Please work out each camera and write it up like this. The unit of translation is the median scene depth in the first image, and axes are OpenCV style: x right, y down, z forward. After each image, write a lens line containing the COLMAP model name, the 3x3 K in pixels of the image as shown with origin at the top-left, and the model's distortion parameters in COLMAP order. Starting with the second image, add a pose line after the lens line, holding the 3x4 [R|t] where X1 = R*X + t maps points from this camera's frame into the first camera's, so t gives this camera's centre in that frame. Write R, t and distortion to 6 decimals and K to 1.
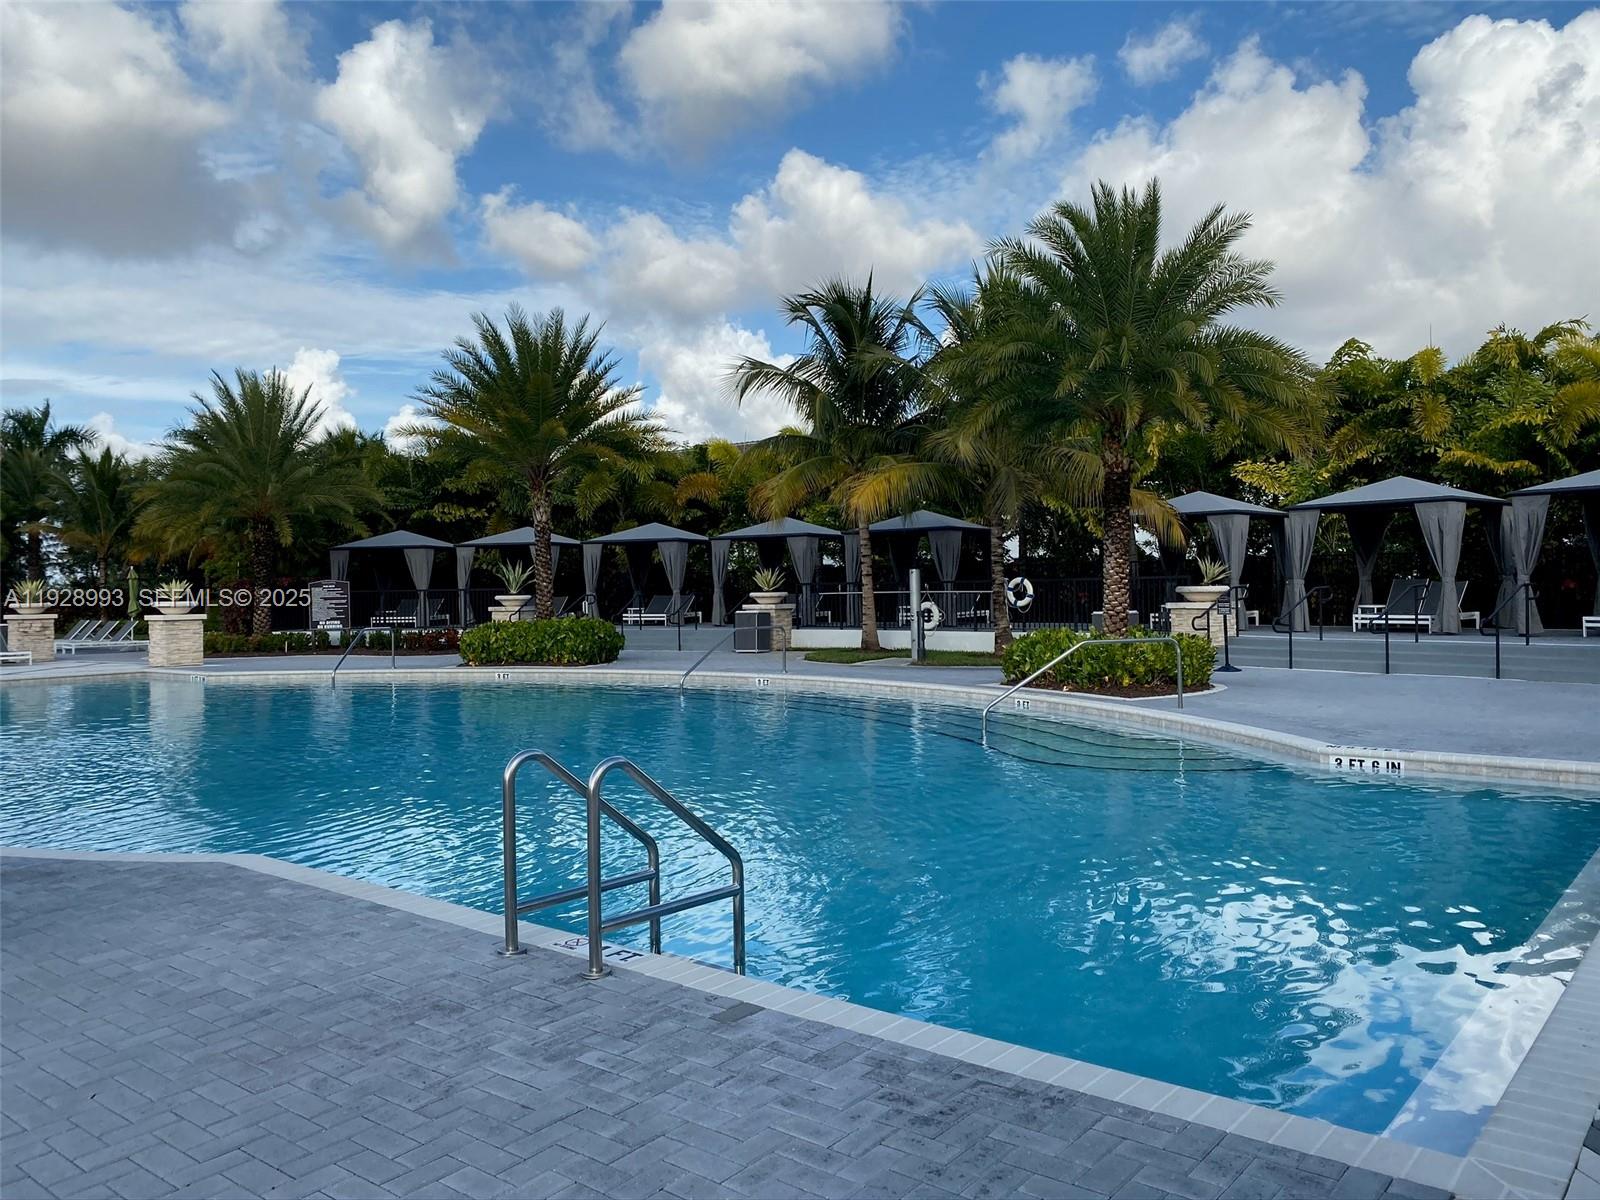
lens RADIAL K [[1227.1, 0, 801.1], [0, 1227.1, 603.5], [0, 0, 1]] dist [0.004090, -0.000610]
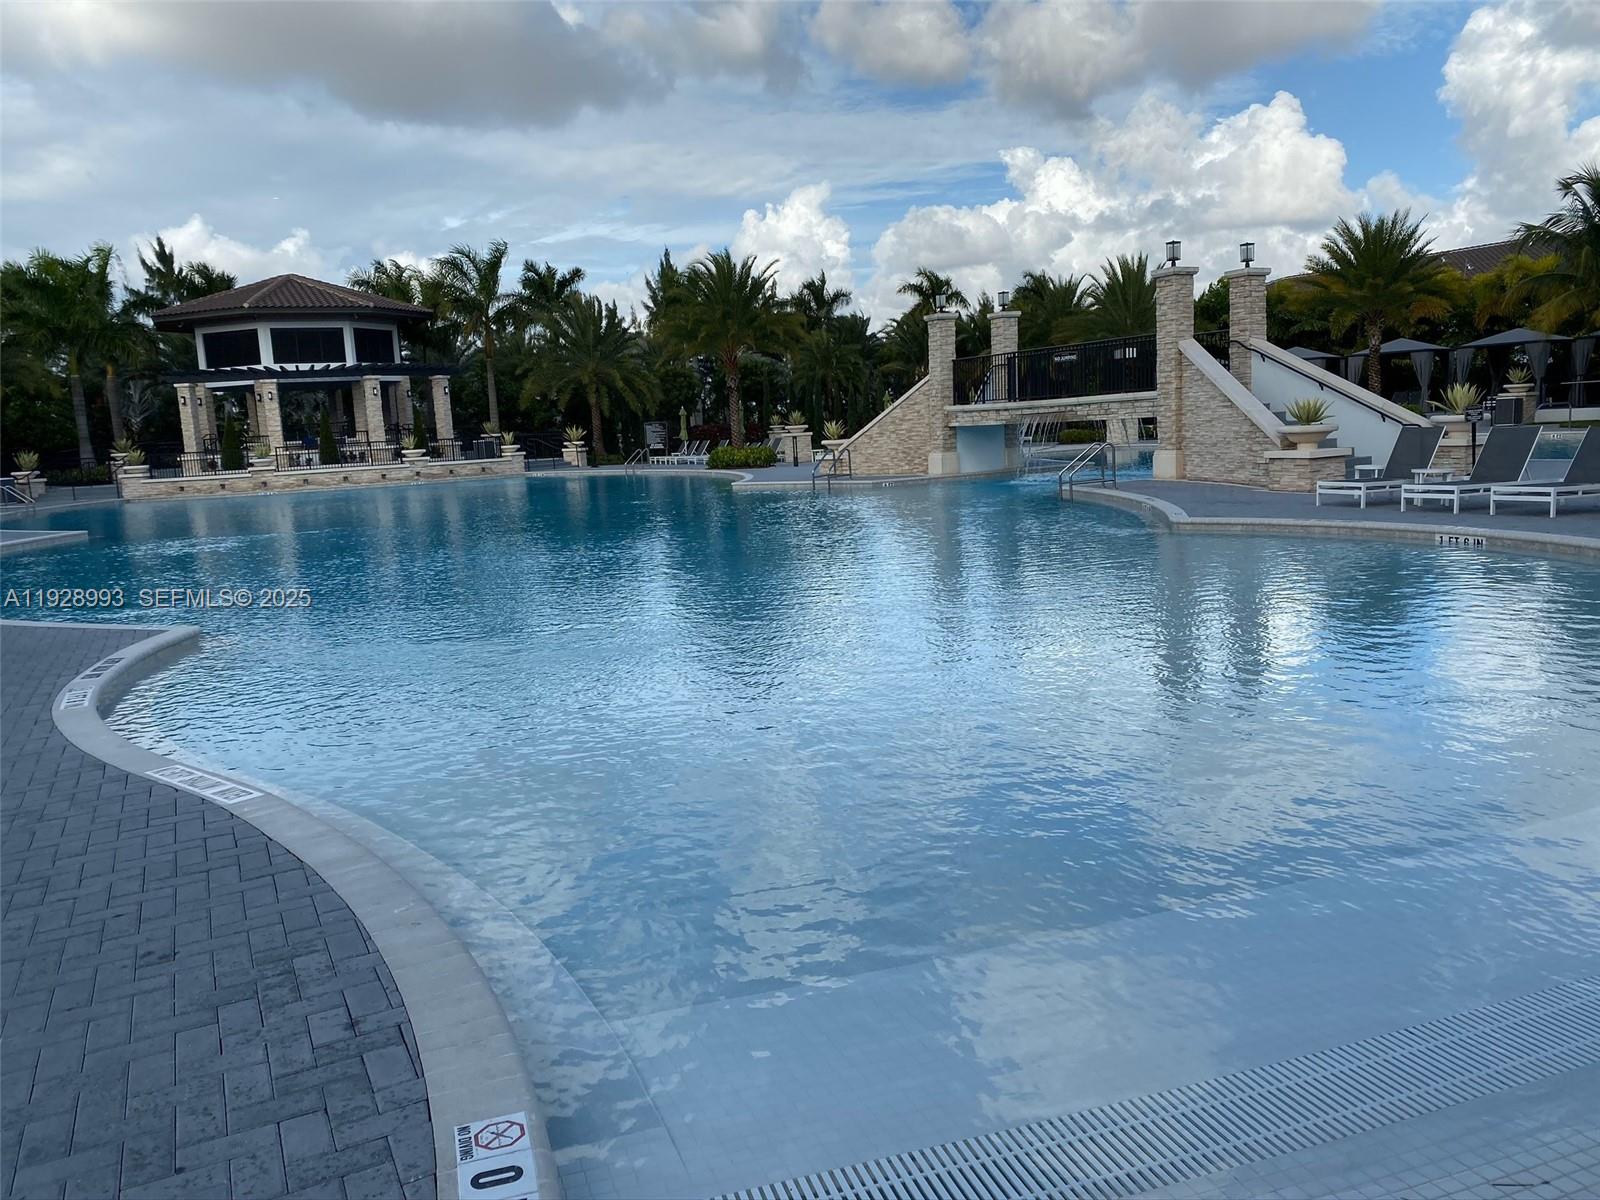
lens RADIAL K [[1227.1, 0, 798.9], [0, 1227.1, 595.2], [0, 0, 1]] dist [0.004090, -0.000610]
pose [[0.913113, 0.019926, -0.407218, -0.195602], [0.039029, 0.989946, 0.135955, 0.006984], [0.405833, -0.140035, 0.903155, -0.651685]]
